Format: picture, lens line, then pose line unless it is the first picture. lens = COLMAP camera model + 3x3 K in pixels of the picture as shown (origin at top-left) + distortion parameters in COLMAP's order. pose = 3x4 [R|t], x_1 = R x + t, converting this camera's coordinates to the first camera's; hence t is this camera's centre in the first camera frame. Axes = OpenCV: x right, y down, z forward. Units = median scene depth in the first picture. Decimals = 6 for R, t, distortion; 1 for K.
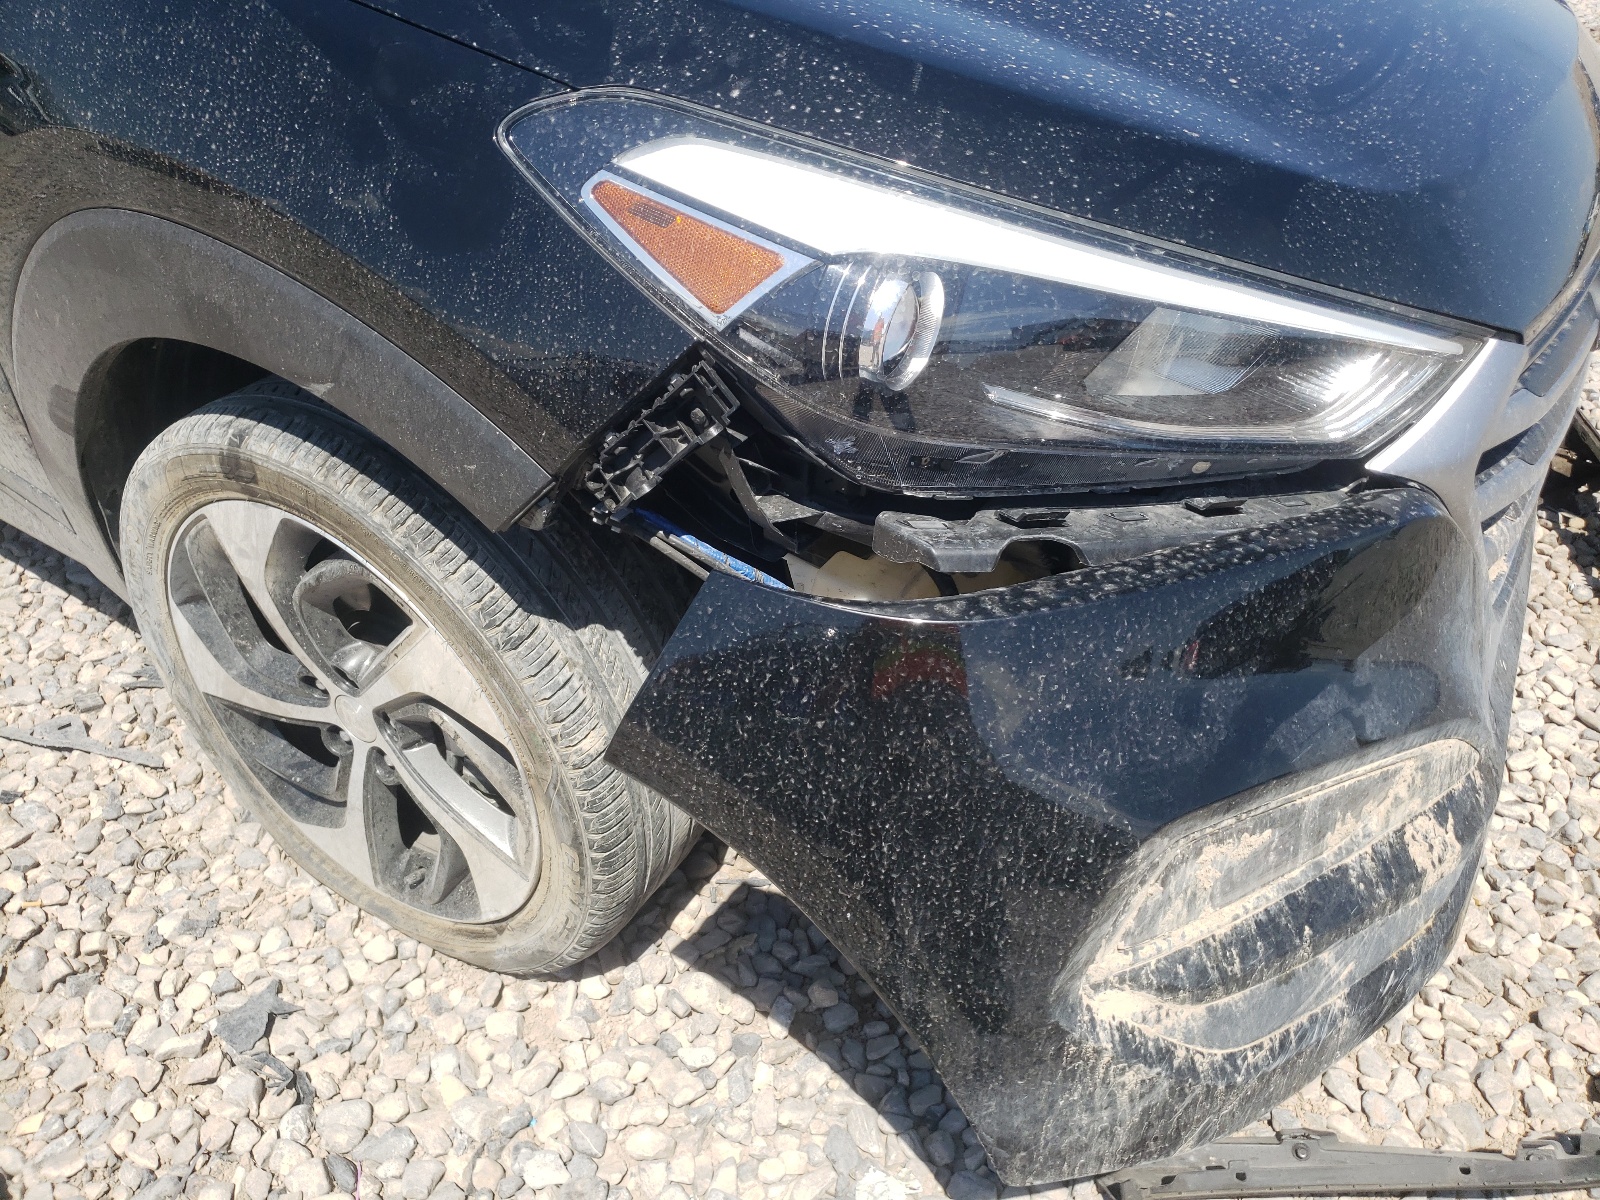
lens RADIAL K [[1258.3, 0, 800.0], [0, 1258.3, 600.0], [0, 0, 1]] dist [0.096573, -0.152067]
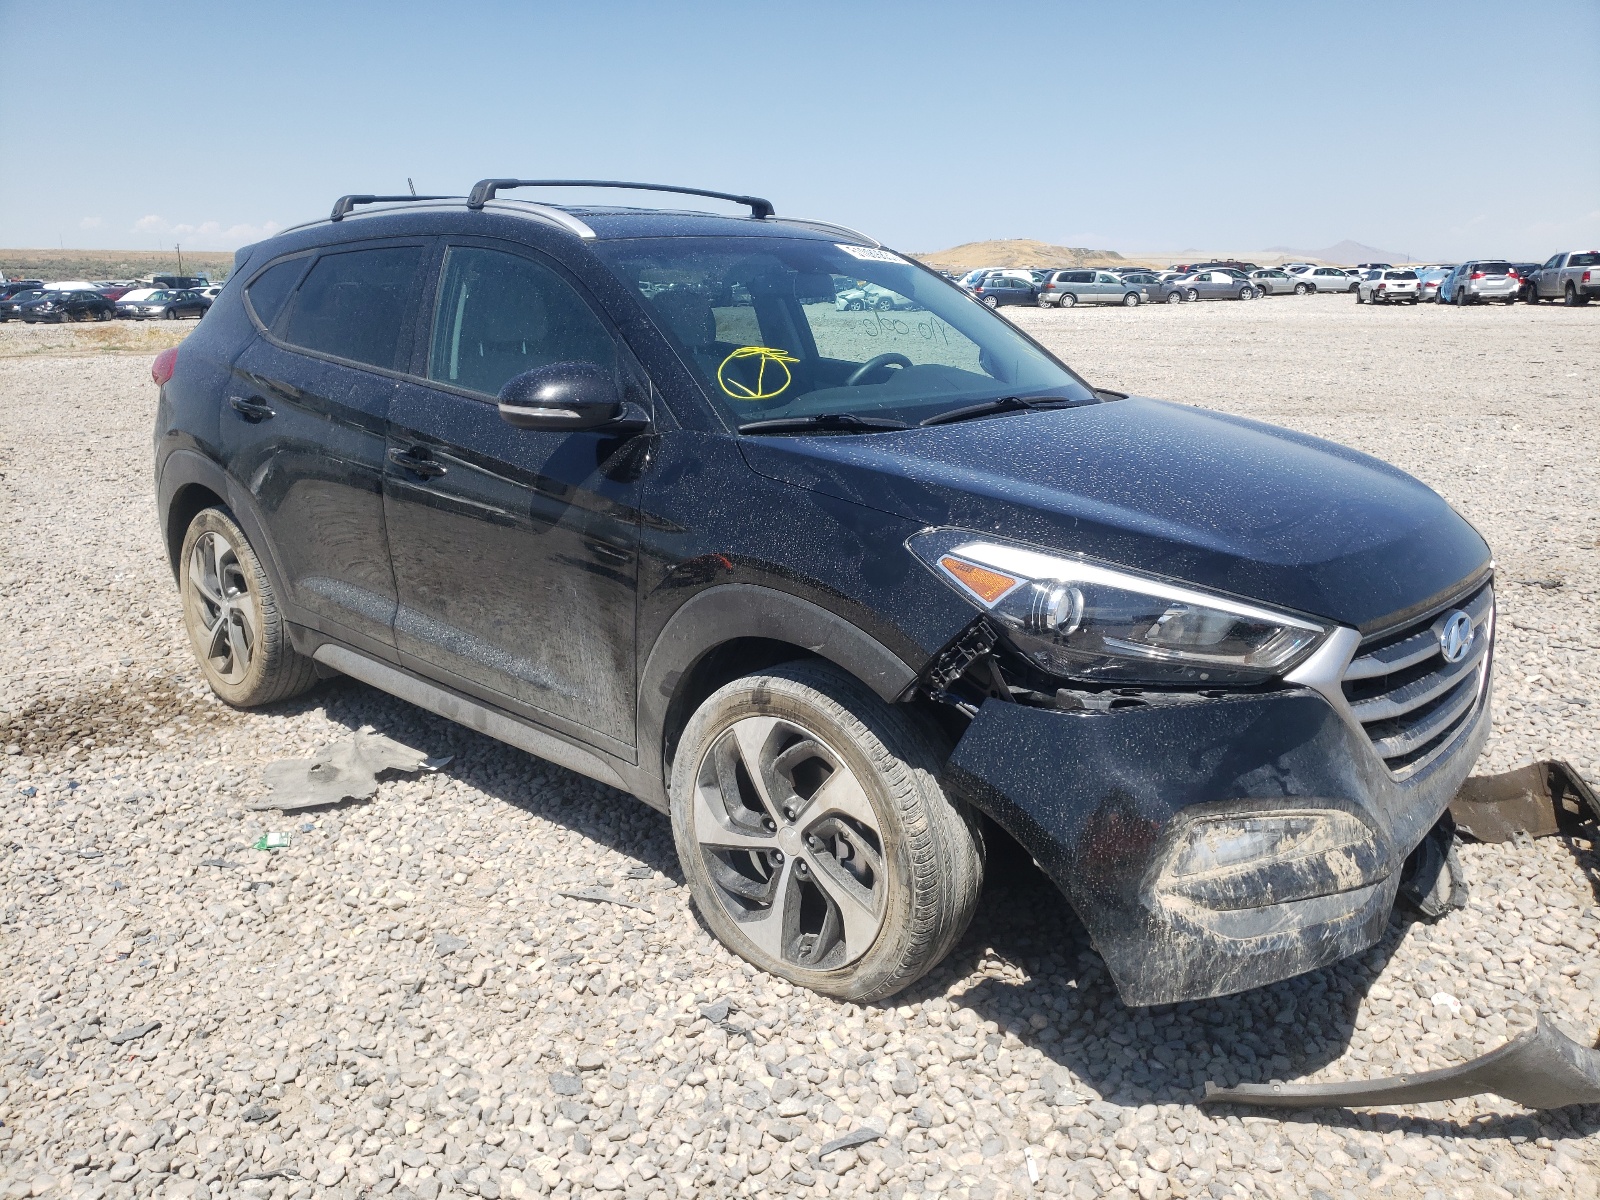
lens RADIAL K [[1219.7, 0, 800.0], [0, 1219.7, 600.0], [0, 0, 1]] dist [-0.007344, -0.037627]
pose [[0.983829, -0.005406, -0.179029, -0.002033], [-0.064343, 0.922154, -0.381433, 0.617099], [0.167155, 0.386784, 0.906894, -1.089001]]
